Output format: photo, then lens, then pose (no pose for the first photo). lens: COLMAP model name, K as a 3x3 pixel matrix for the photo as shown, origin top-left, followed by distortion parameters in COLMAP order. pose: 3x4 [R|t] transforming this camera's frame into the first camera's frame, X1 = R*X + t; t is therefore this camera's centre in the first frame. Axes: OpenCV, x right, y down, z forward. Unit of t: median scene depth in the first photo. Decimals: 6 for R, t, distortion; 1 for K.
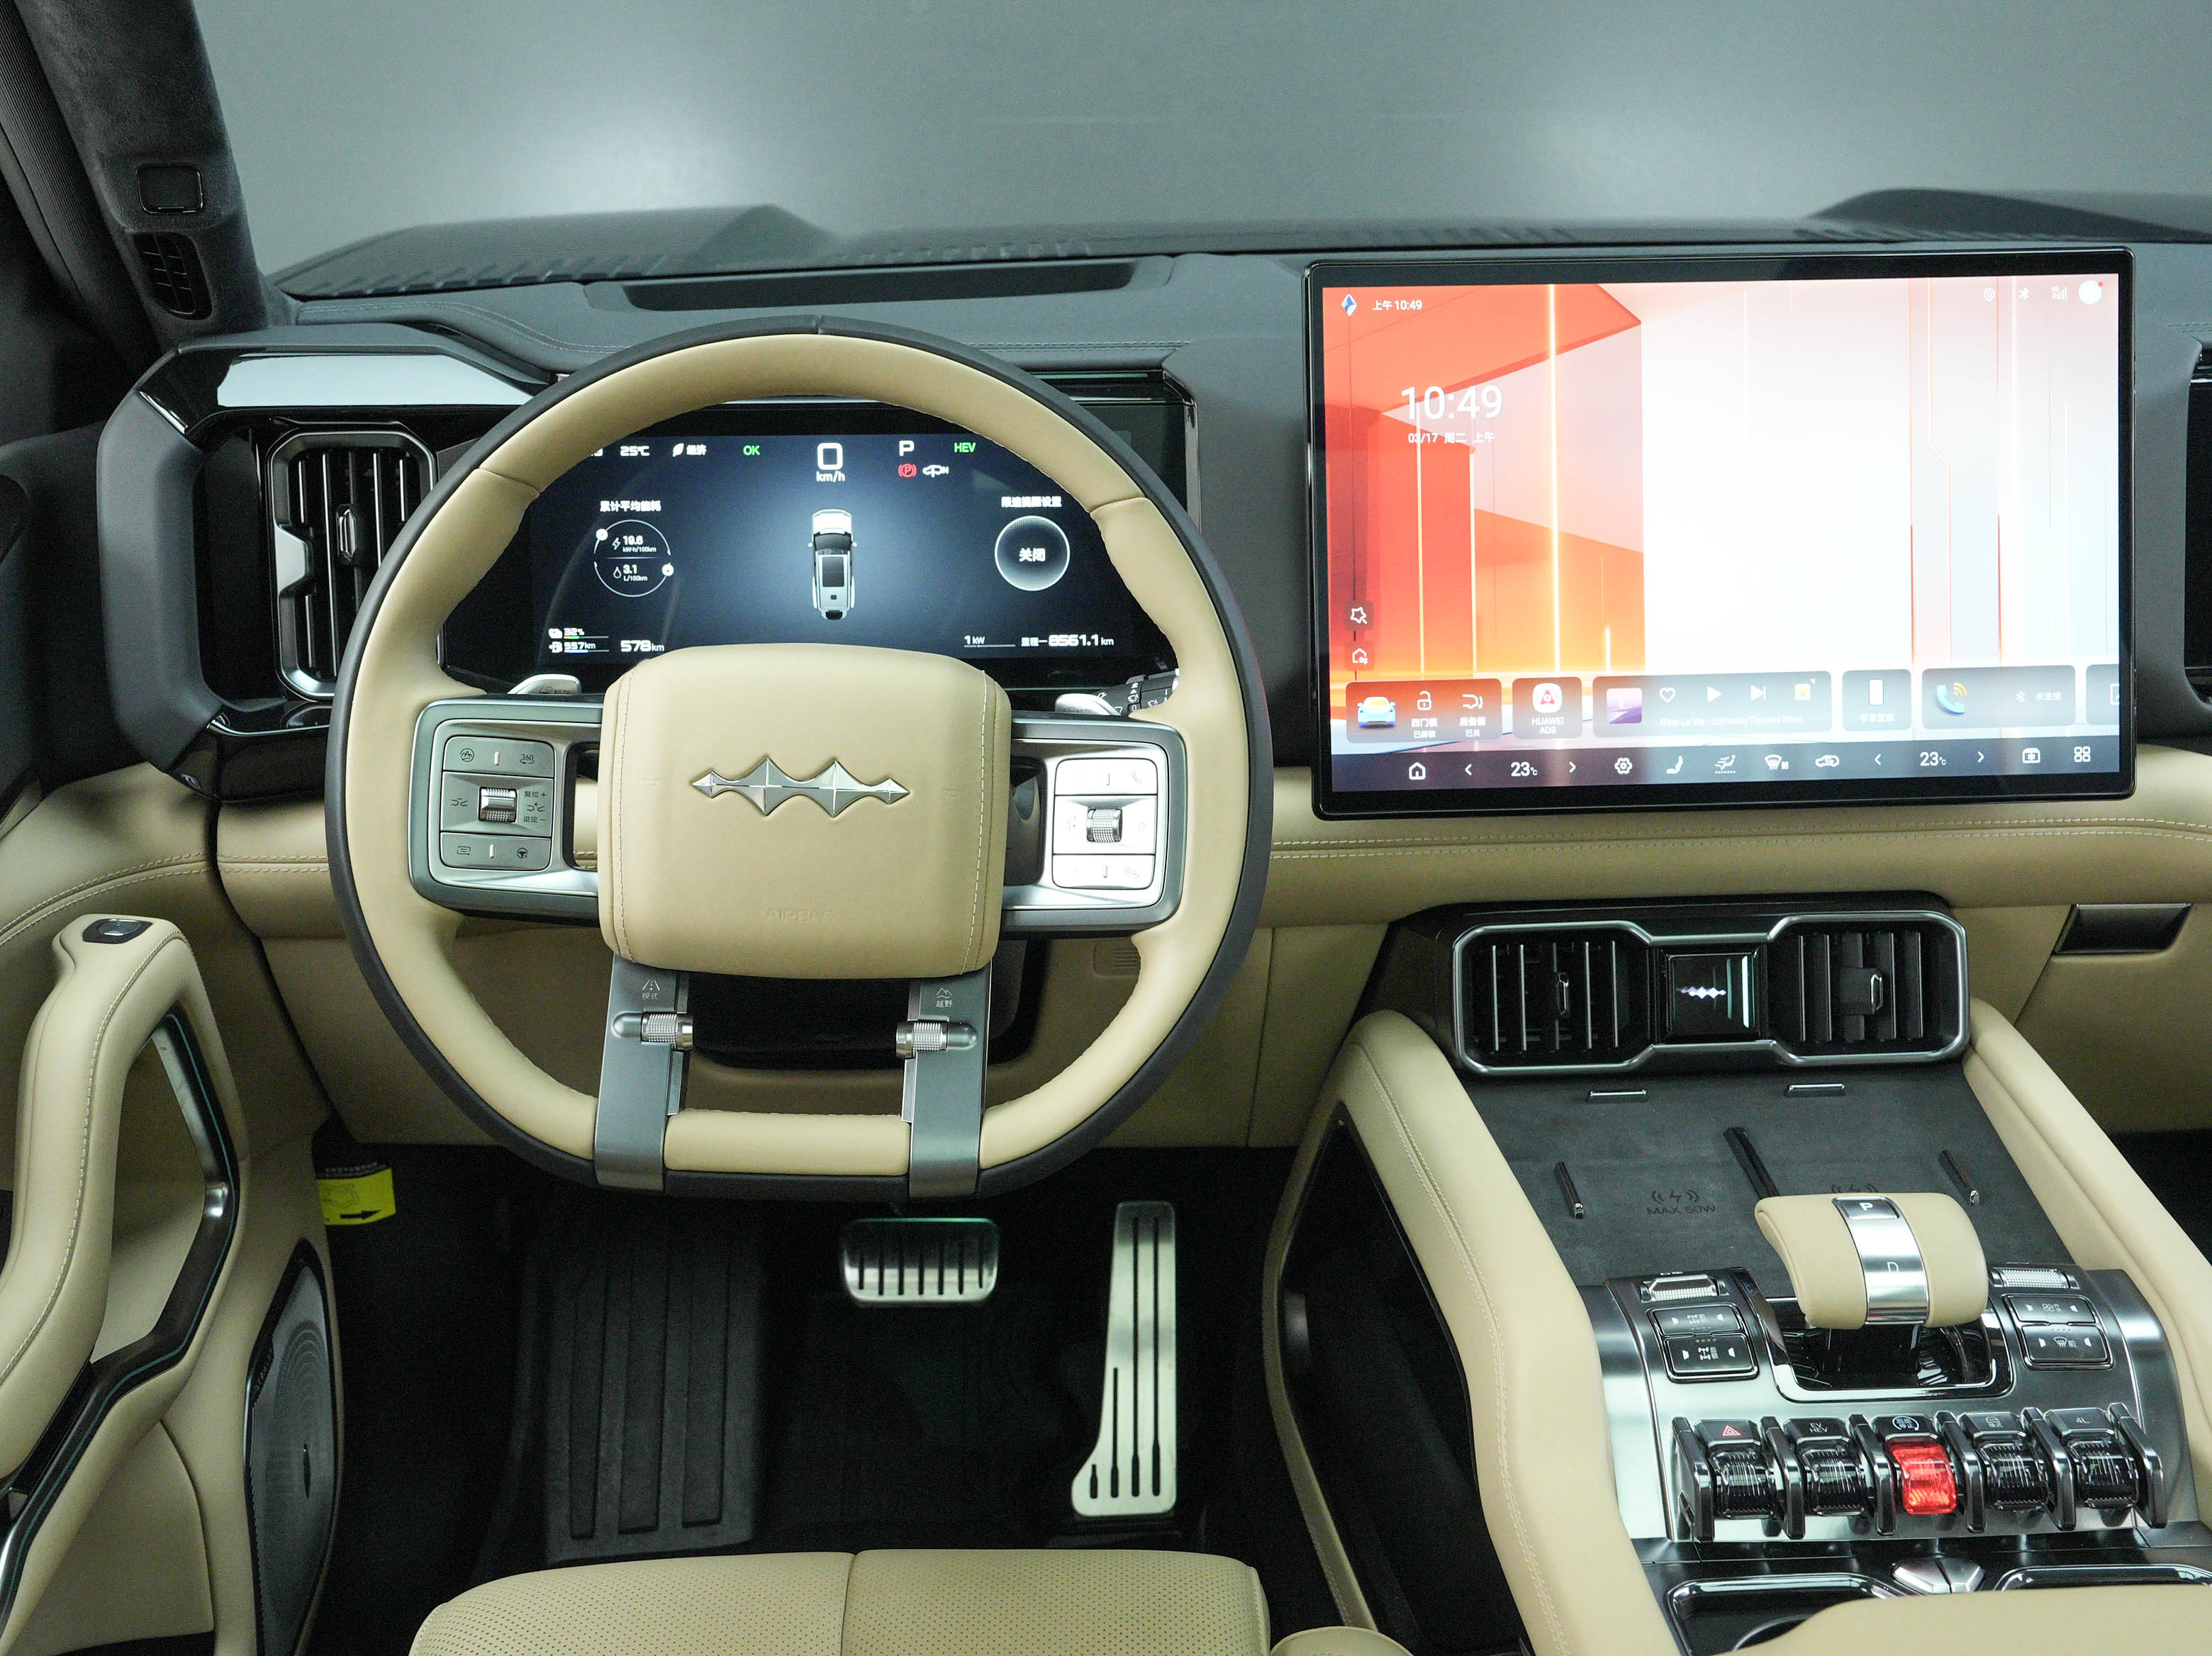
lens RADIAL K [[2355.4, 0, 1106.0], [0, 2355.4, 828.0], [0, 0, 1]] dist [-0.001694, 0.000672]
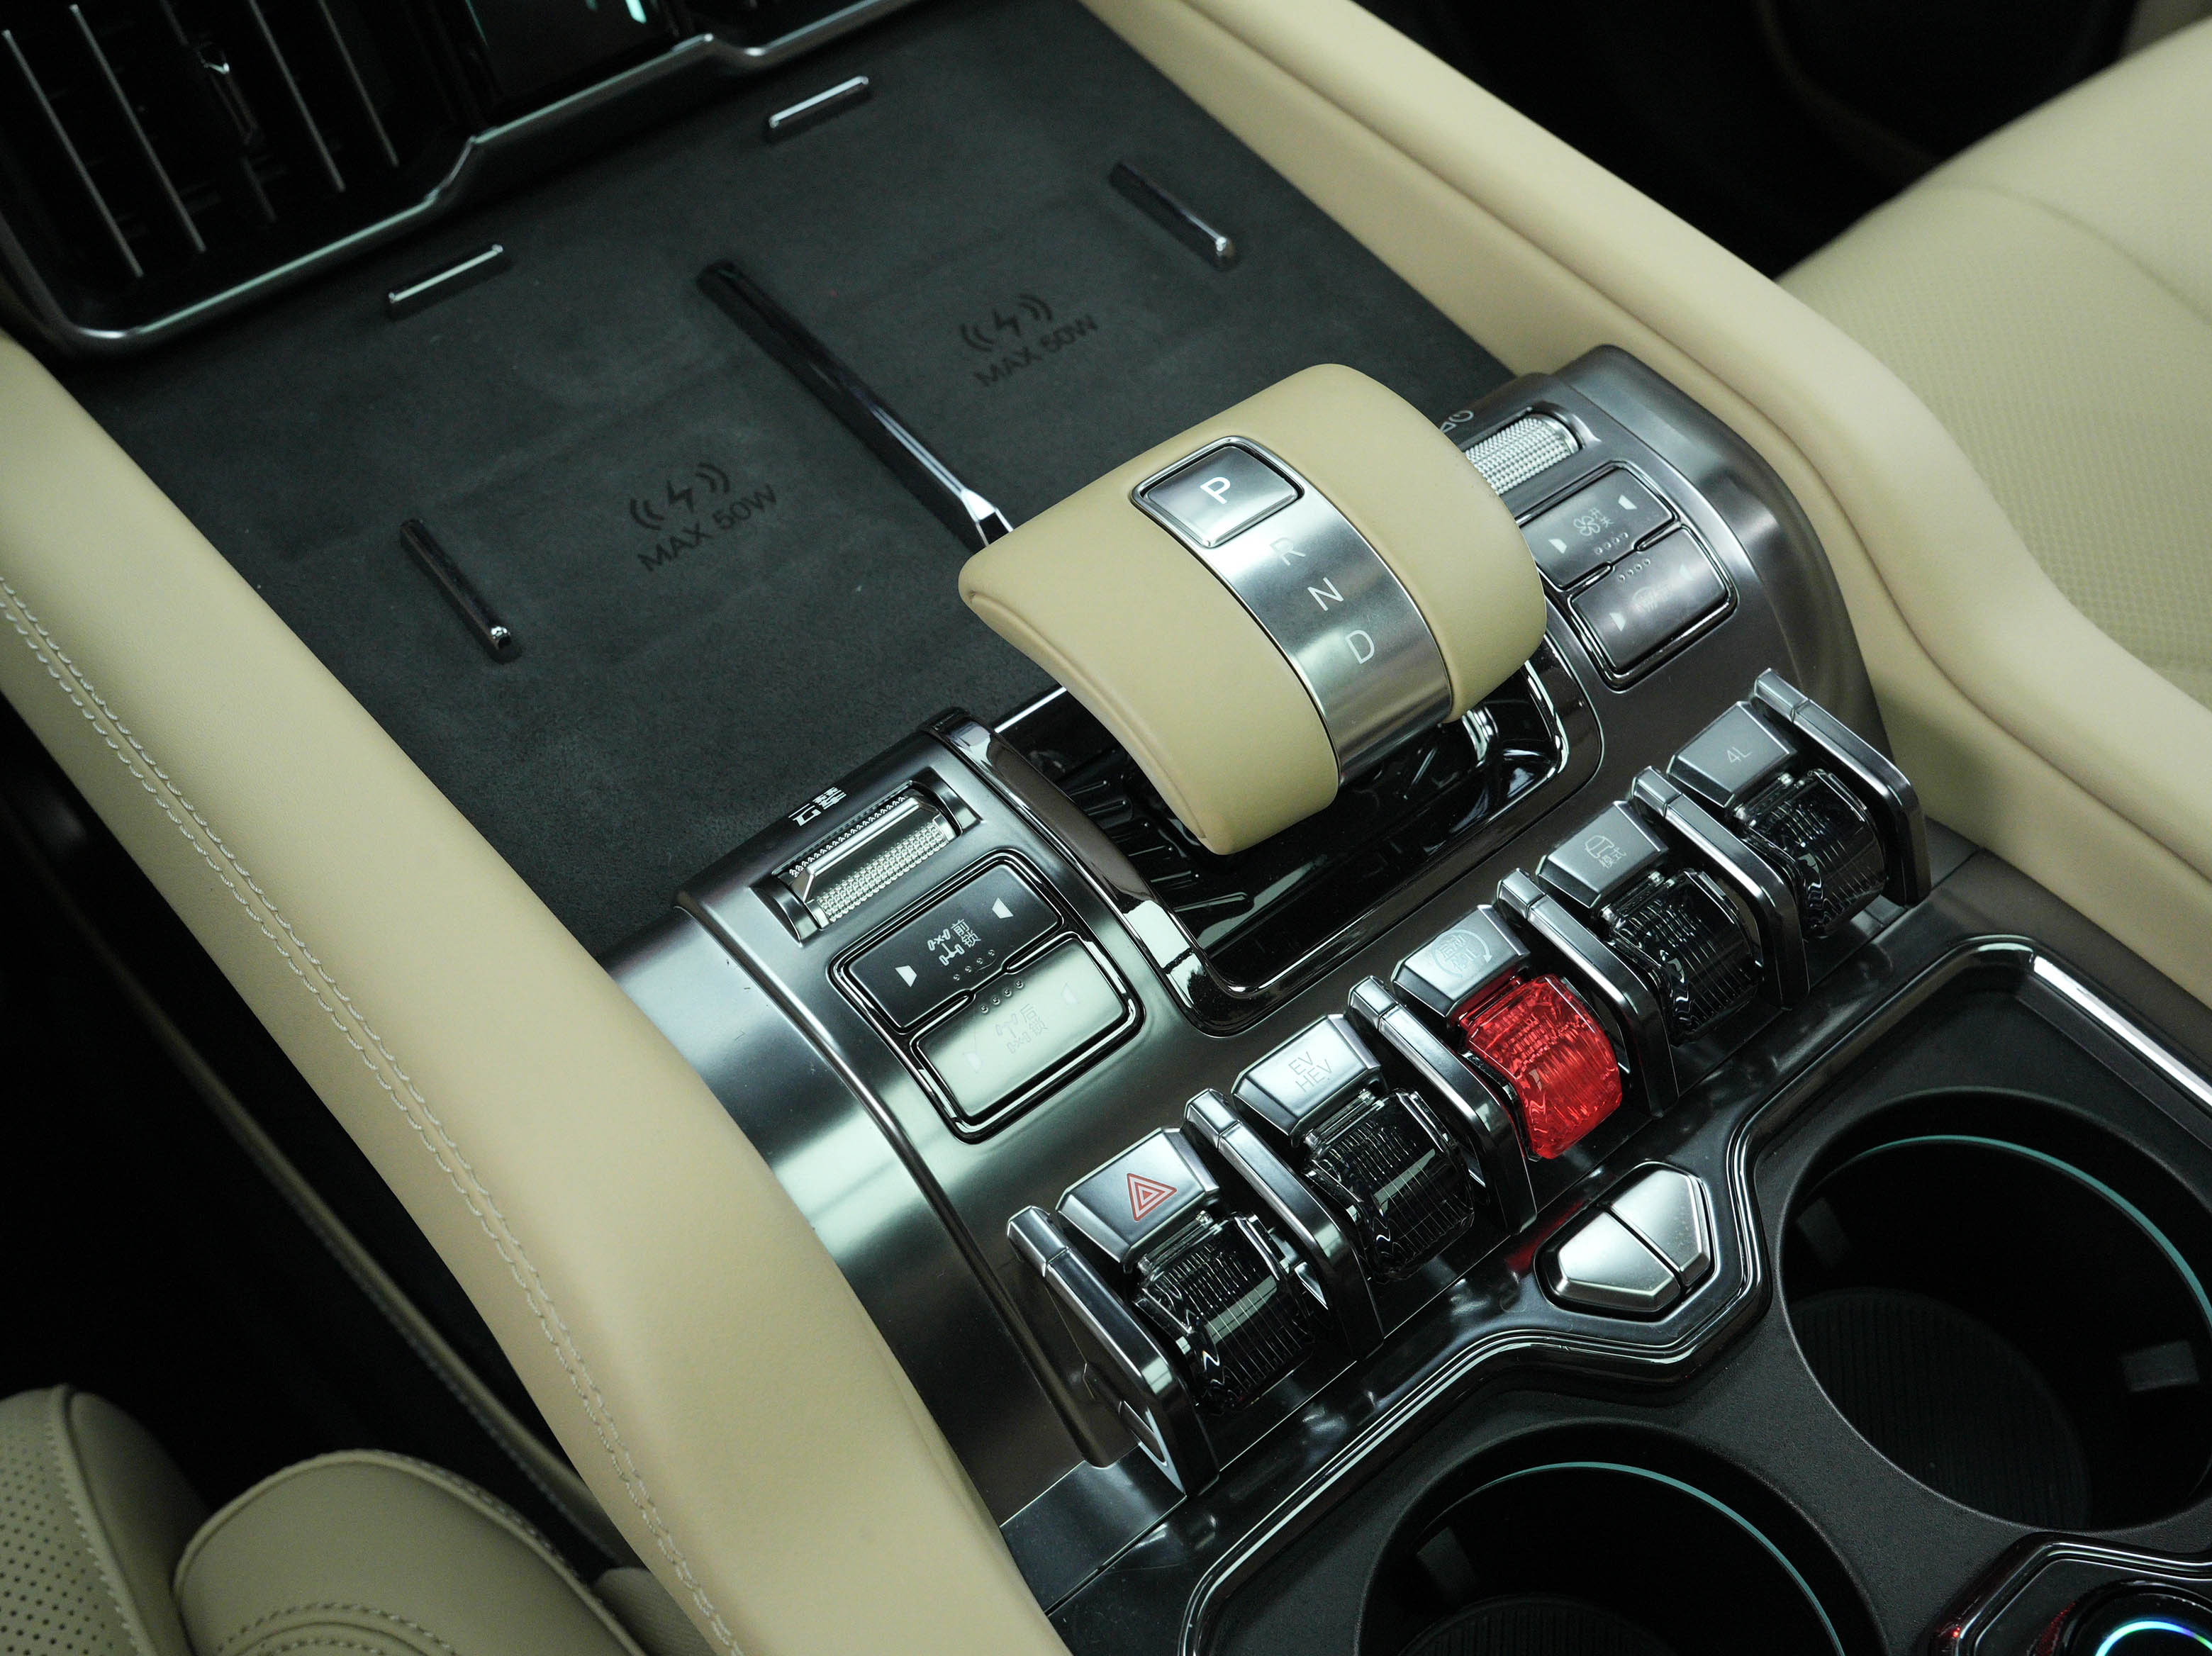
lens RADIAL K [[2185.9, 0, 1106.0], [0, 2185.9, 828.0], [0, 0, 1]] dist [-0.000036, -0.002290]
pose [[0.807632, -0.468677, 0.357872, 0.124729], [0.228390, 0.808129, 0.542923, 0.001084], [-0.543663, -0.356748, 0.759712, 0.597631]]
